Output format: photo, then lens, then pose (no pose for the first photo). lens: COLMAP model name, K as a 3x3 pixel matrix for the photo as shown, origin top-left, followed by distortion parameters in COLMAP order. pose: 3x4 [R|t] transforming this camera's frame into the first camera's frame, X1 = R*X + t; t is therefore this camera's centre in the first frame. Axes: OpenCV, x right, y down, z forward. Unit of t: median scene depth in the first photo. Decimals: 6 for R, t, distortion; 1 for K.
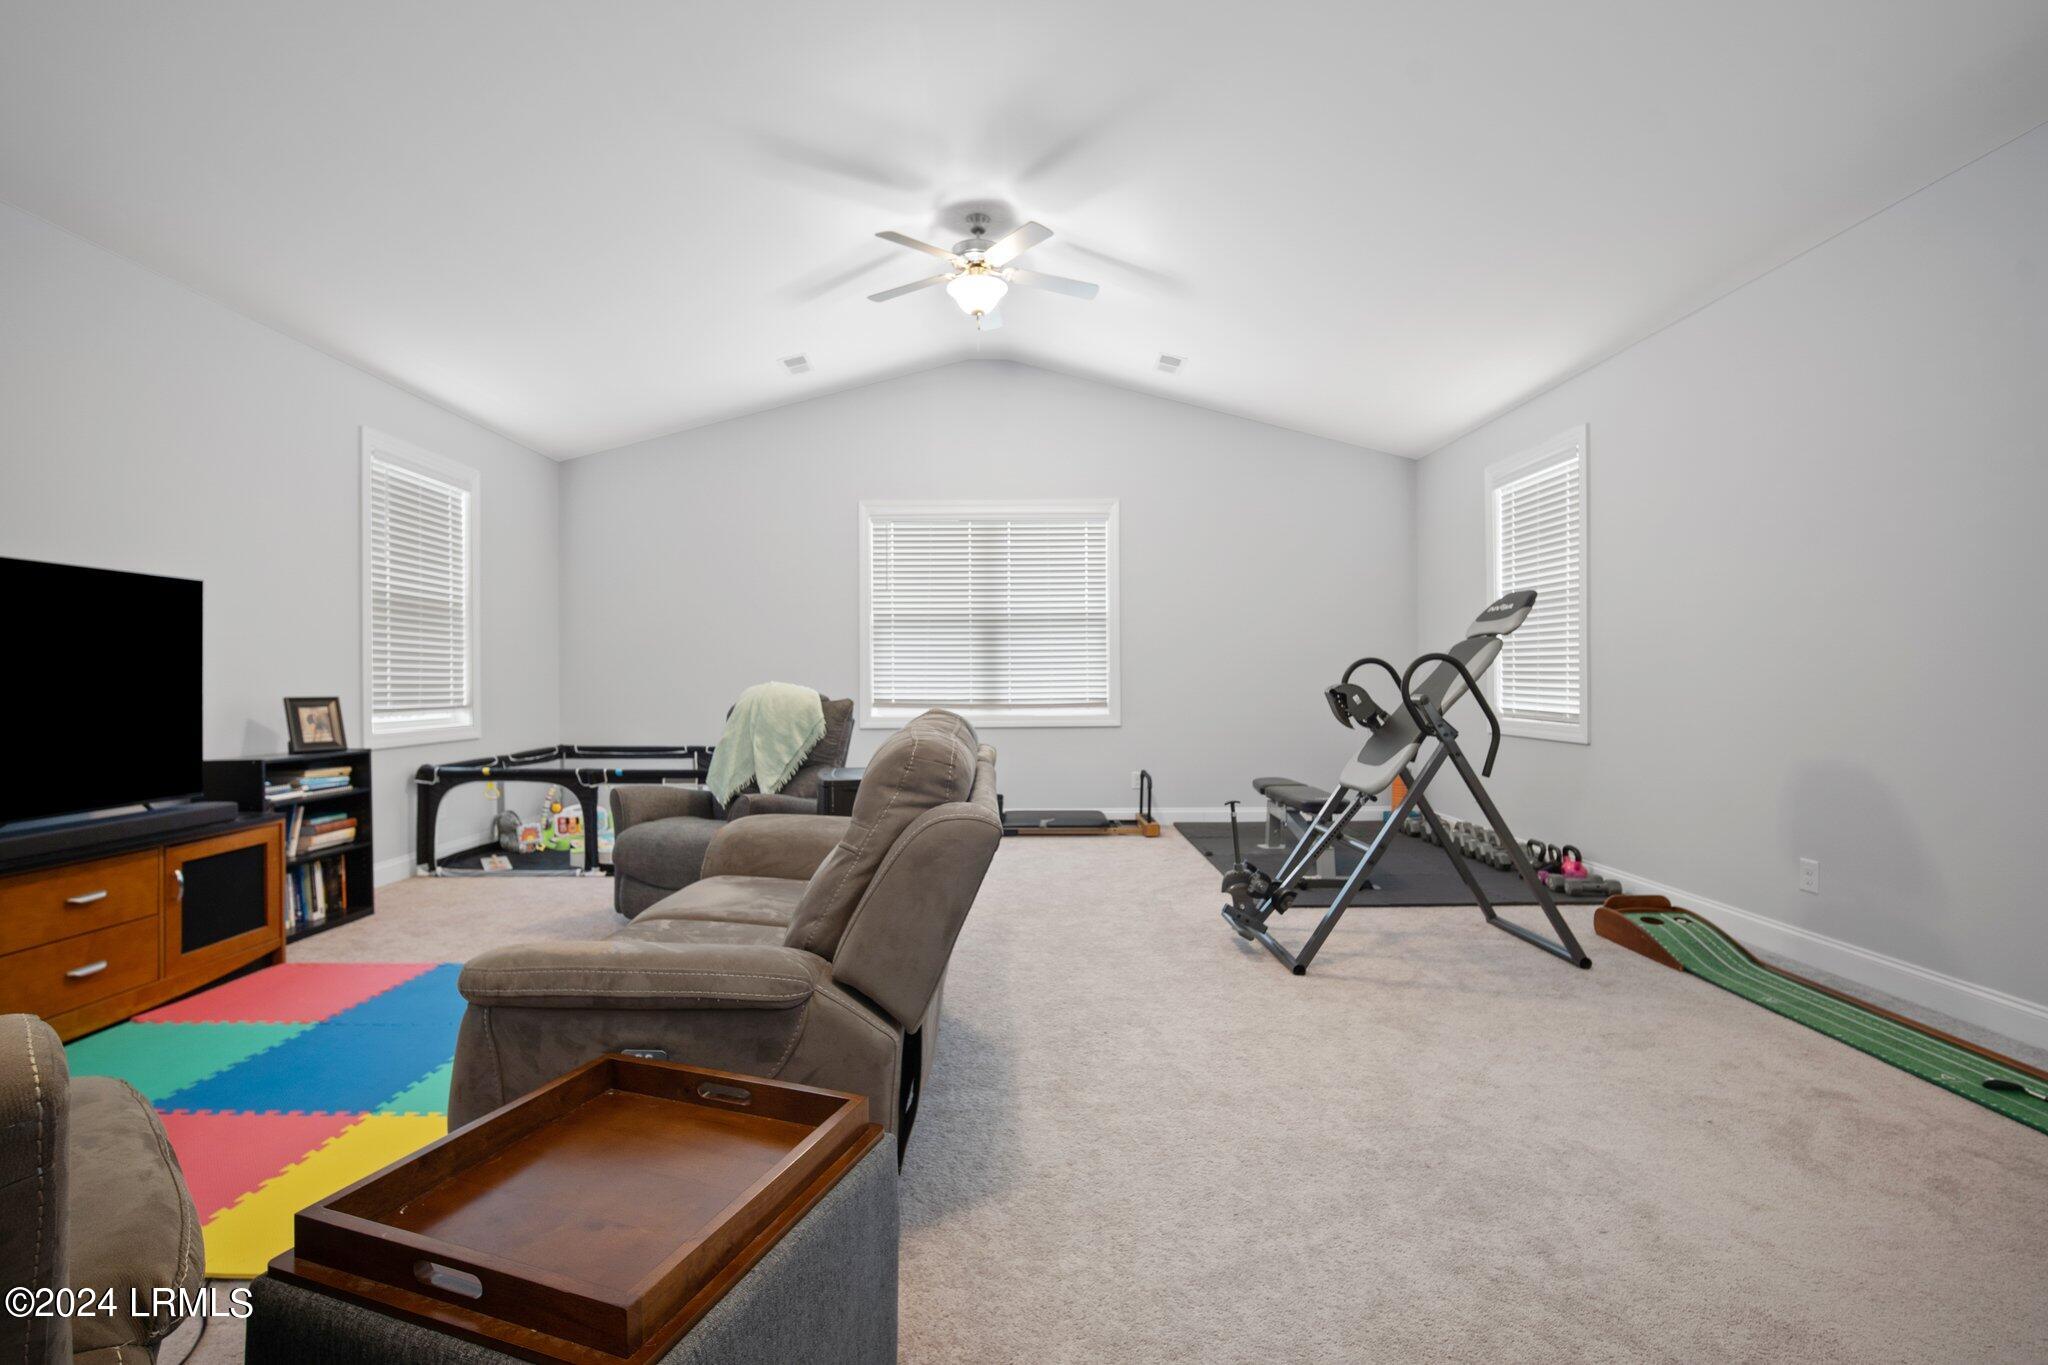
lens RADIAL K [[910.5, 0, 1024.0], [0, 910.5, 682.5], [0, 0, 1]] dist [-0.010137, 0.000765]
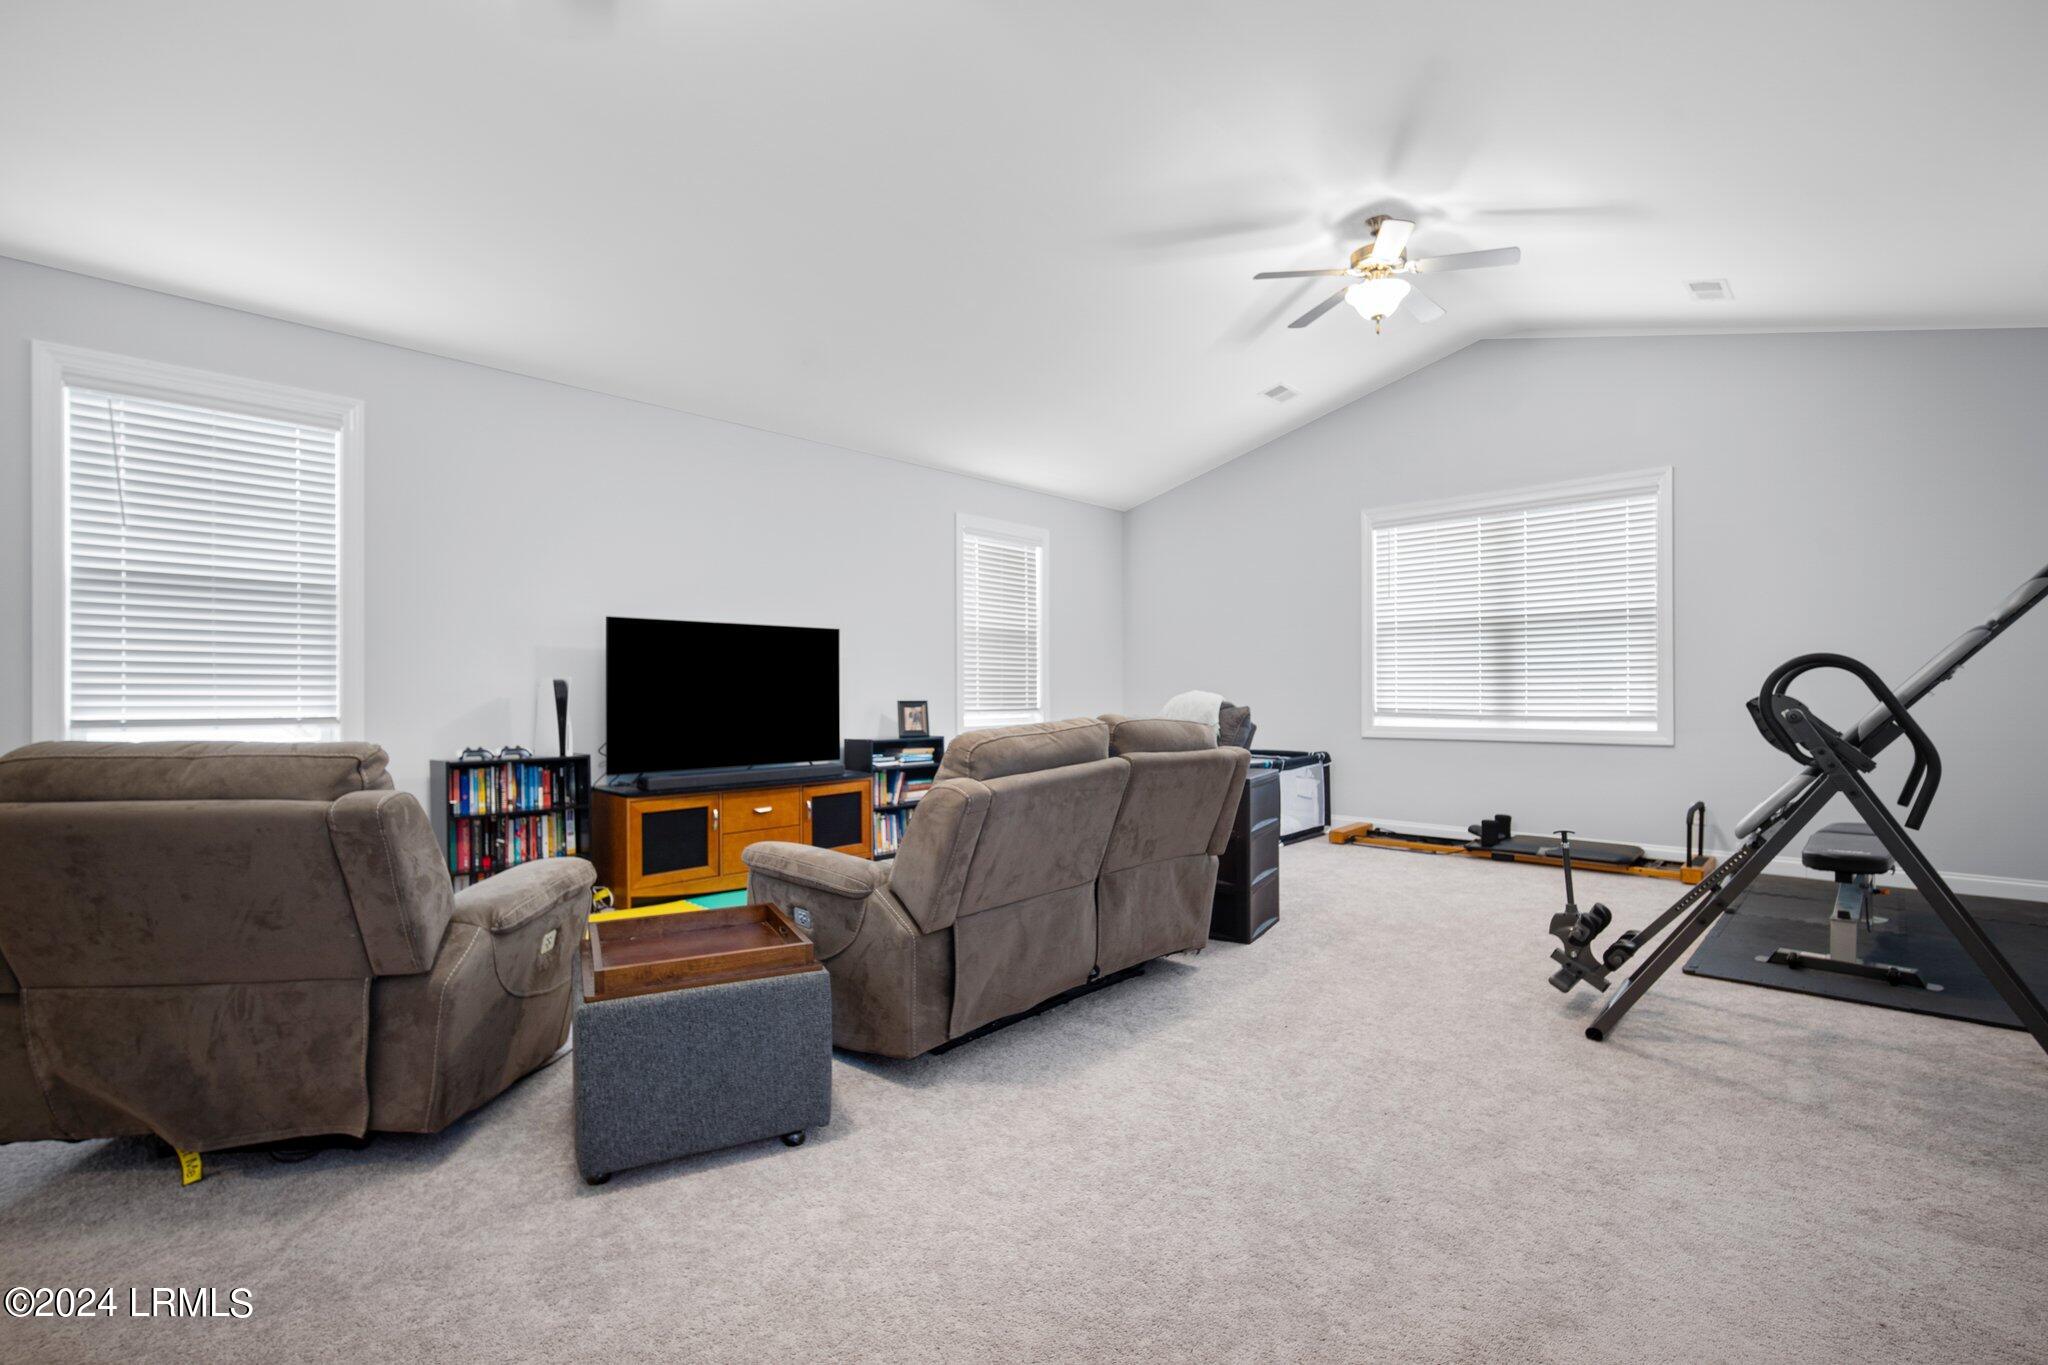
lens RADIAL K [[917.0, 0, 1025.7], [0, 917.0, 690.8], [0, 0, 1]] dist [-0.005311, 0.000779]
pose [[0.725745, 0.001162, -0.687963, 0.412618], [-0.000999, 0.999999, 0.000635, -0.001307], [0.687963, 0.000226, 0.725746, 0.019005]]
